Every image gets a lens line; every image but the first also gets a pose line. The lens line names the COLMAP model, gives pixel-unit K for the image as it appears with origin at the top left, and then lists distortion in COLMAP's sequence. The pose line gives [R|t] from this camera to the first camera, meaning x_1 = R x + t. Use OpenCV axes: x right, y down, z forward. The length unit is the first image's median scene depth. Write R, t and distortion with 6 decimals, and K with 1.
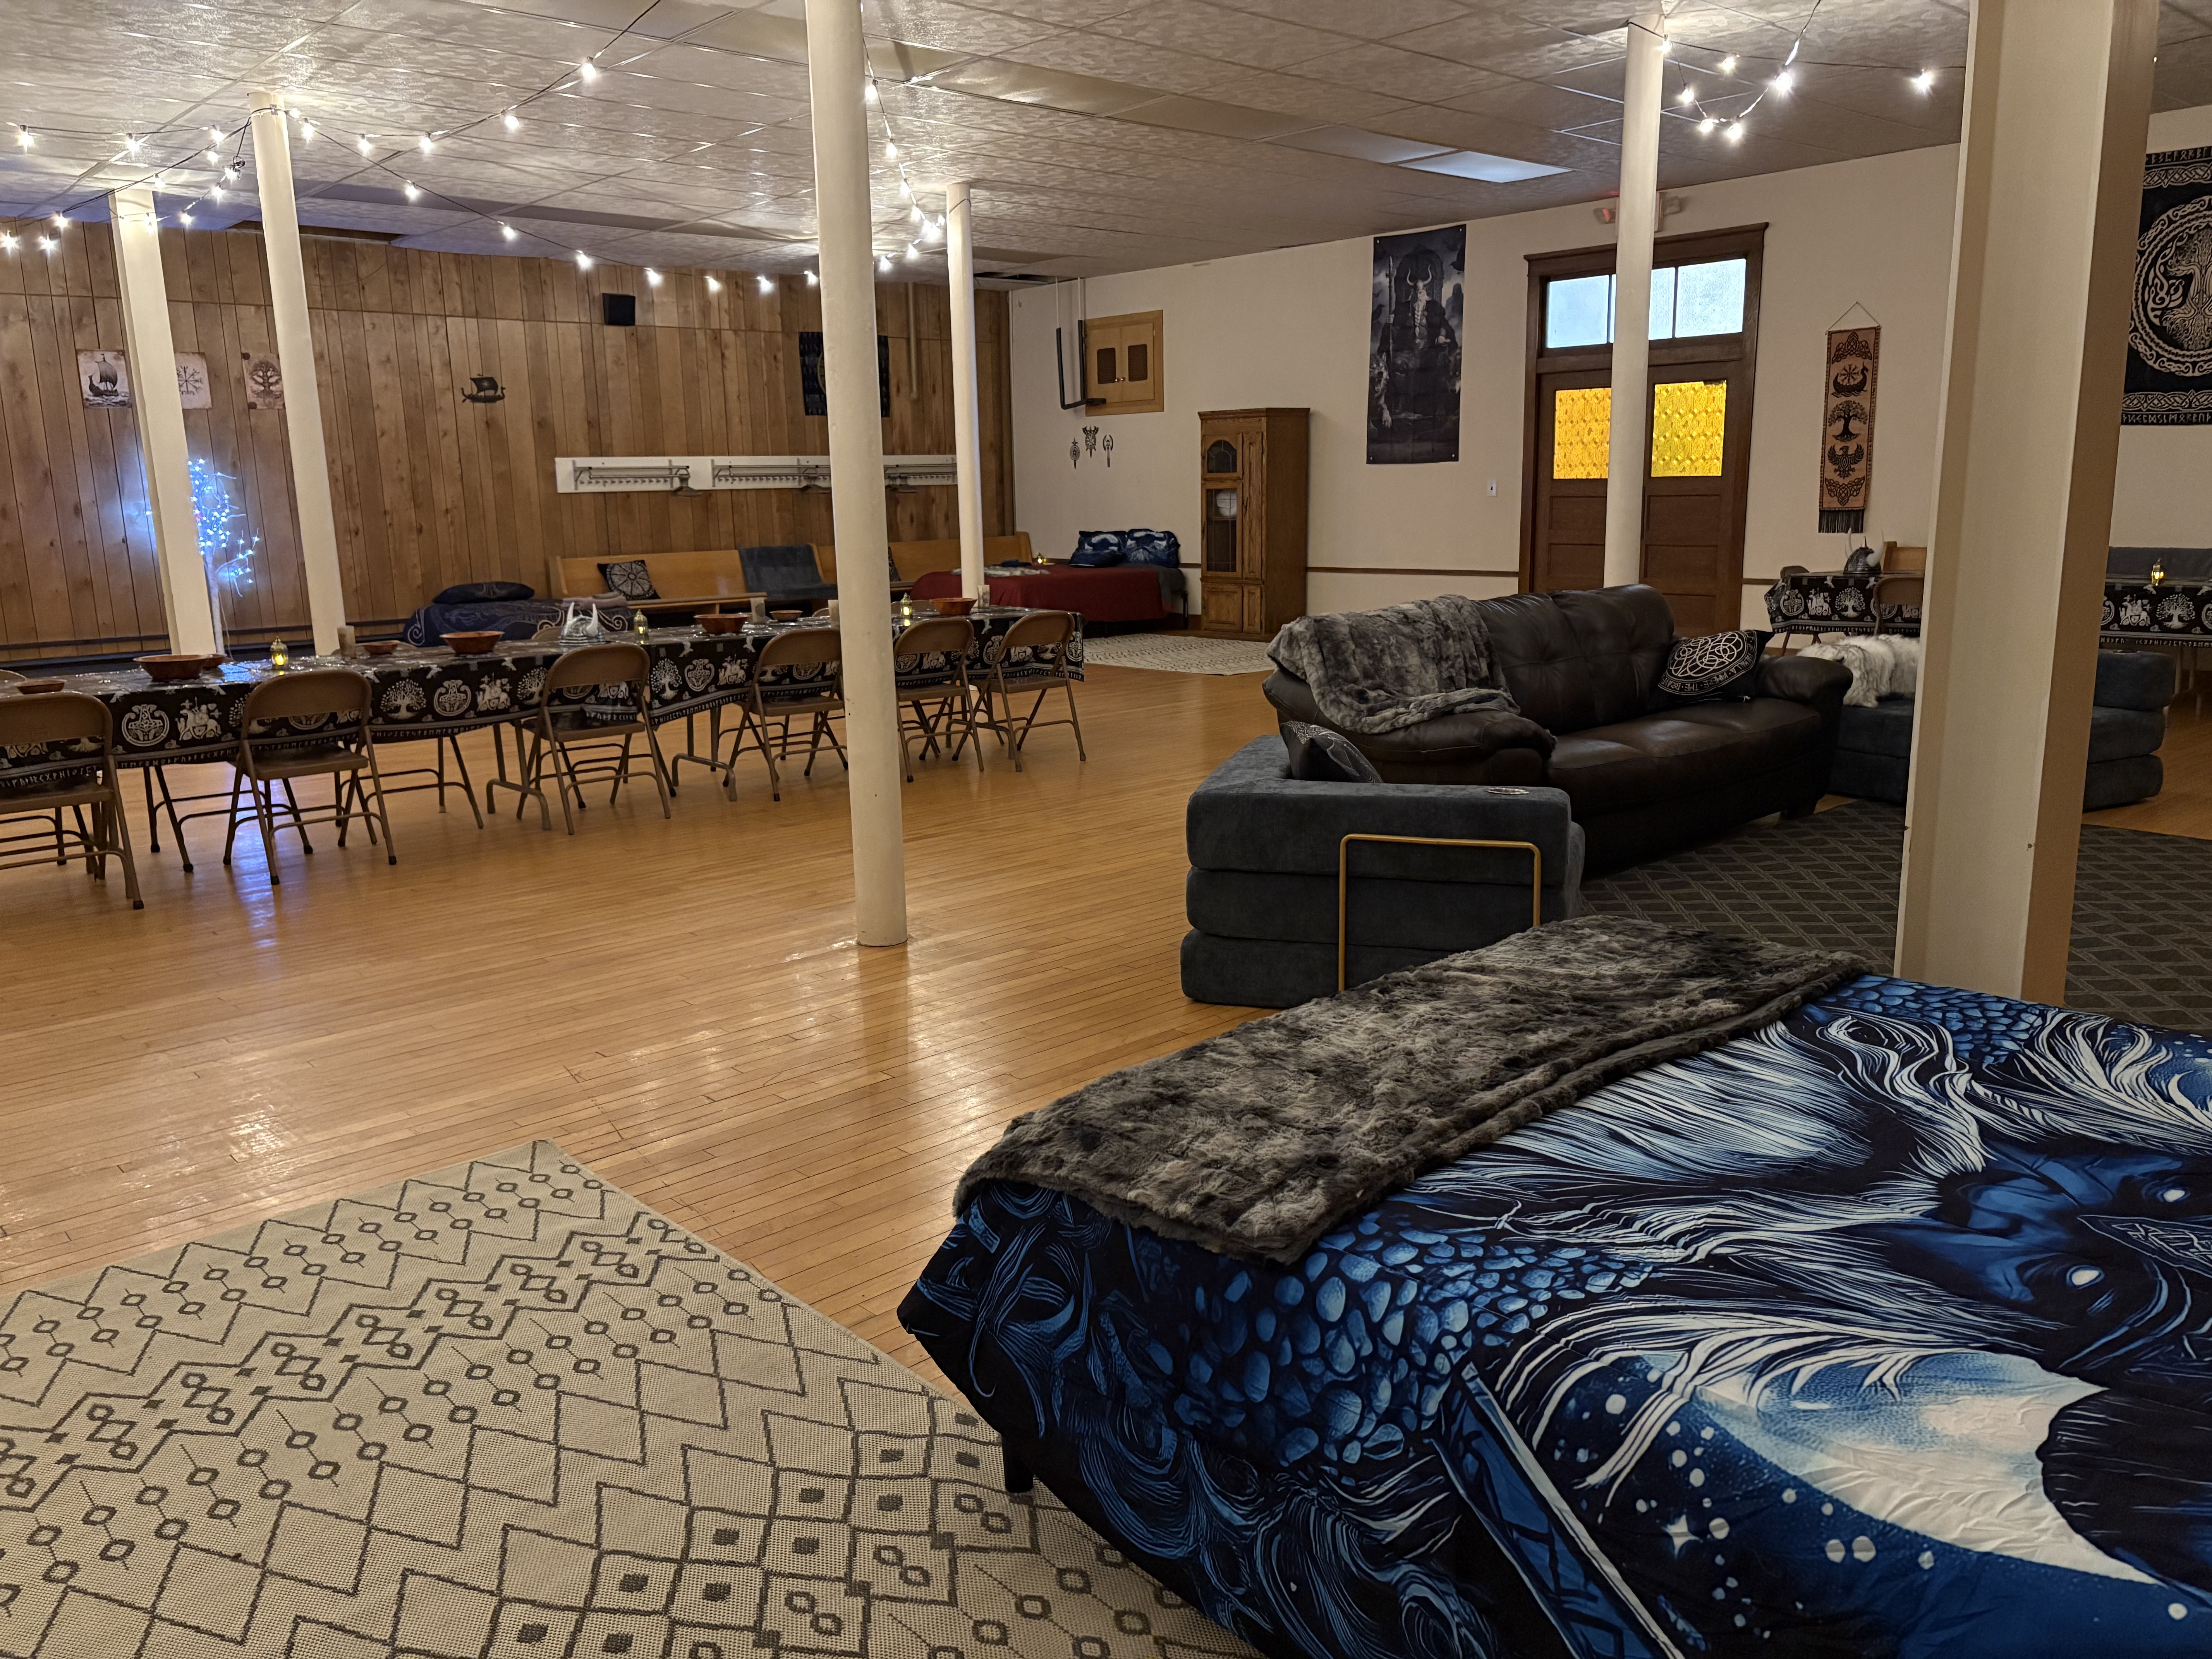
lens RADIAL K [[1667.4, 0, 1100.3], [0, 1667.4, 844.4], [0, 0, 1]] dist [0.043500, -0.048237]
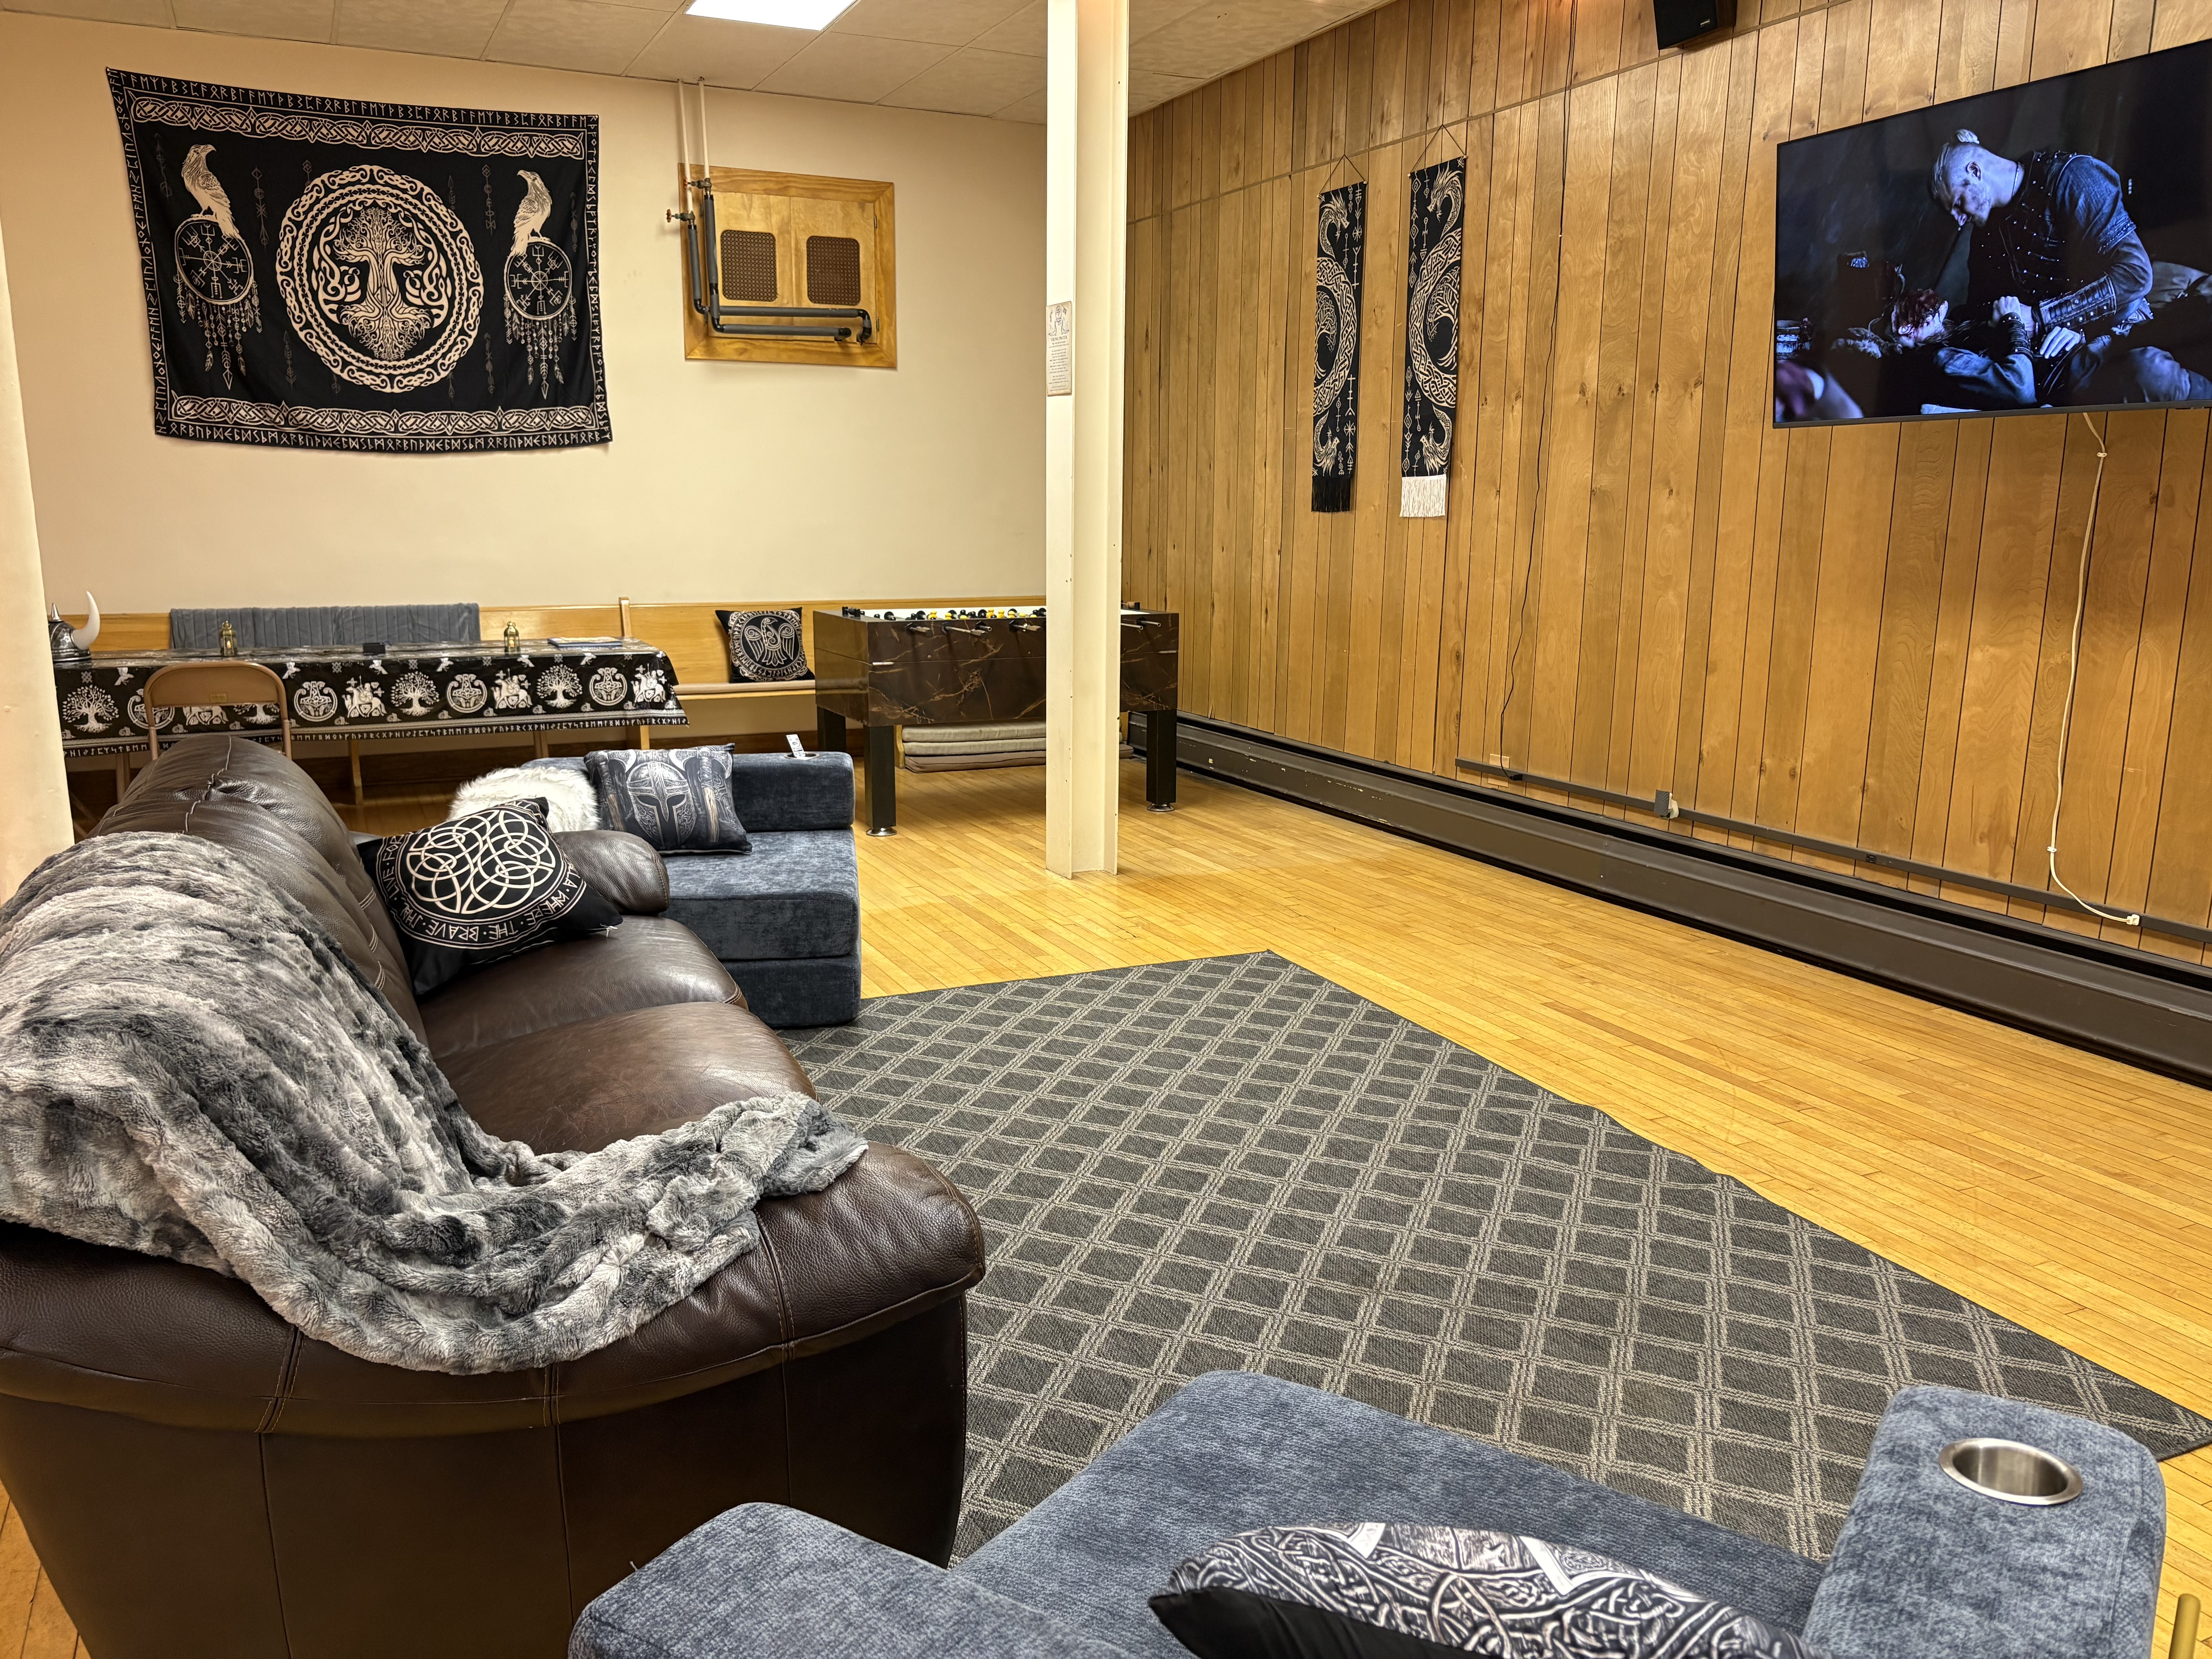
lens RADIAL K [[1667.4, 0, 1097.2], [0, 1667.4, 835.1], [0, 0, 1]] dist [0.043500, -0.048237]
pose [[0.291557, -0.169954, 0.941334, -0.036665], [0.190924, 0.974627, 0.116830, -0.081505], [-0.937306, 0.145661, 0.316608, 0.371155]]
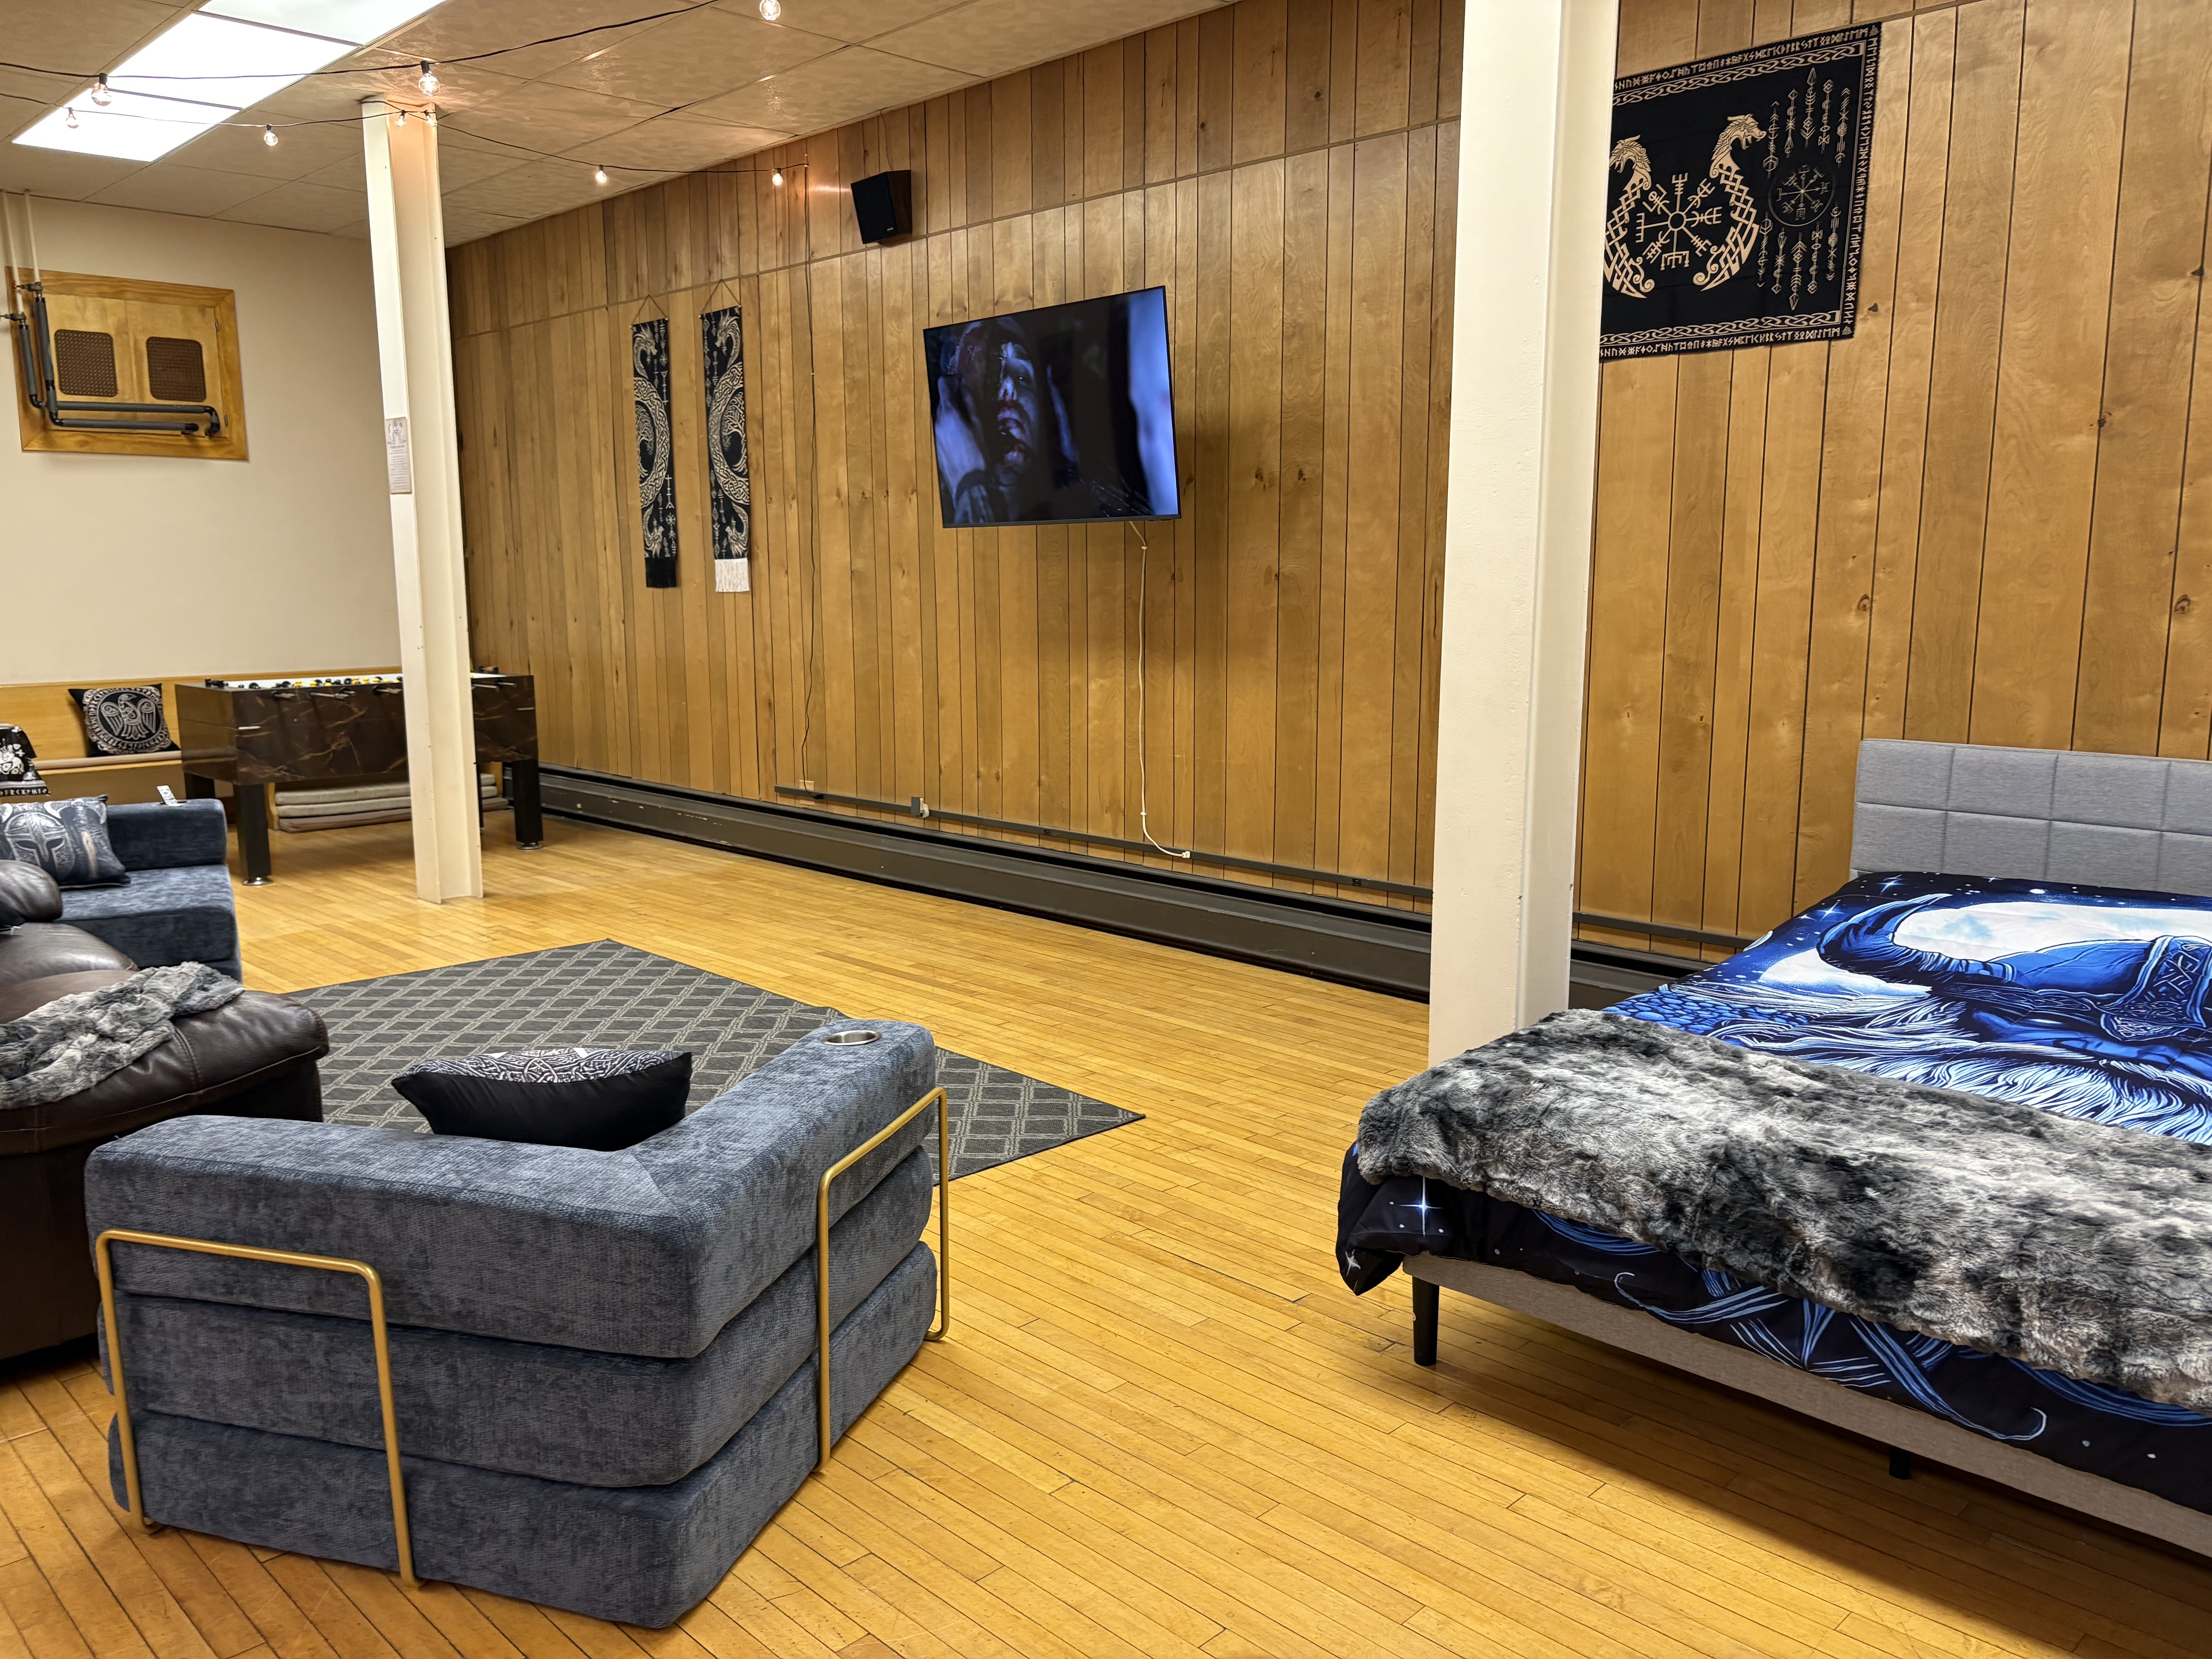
lens RADIAL K [[1667.4, 0, 1087.9], [0, 1667.4, 843.2], [0, 0, 1]] dist [0.043500, -0.048237]
pose [[-0.037929, -0.142226, 0.989107, -0.158821], [0.216133, 0.965222, 0.147079, -0.068899], [-0.975627, 0.219358, -0.005870, 0.315255]]
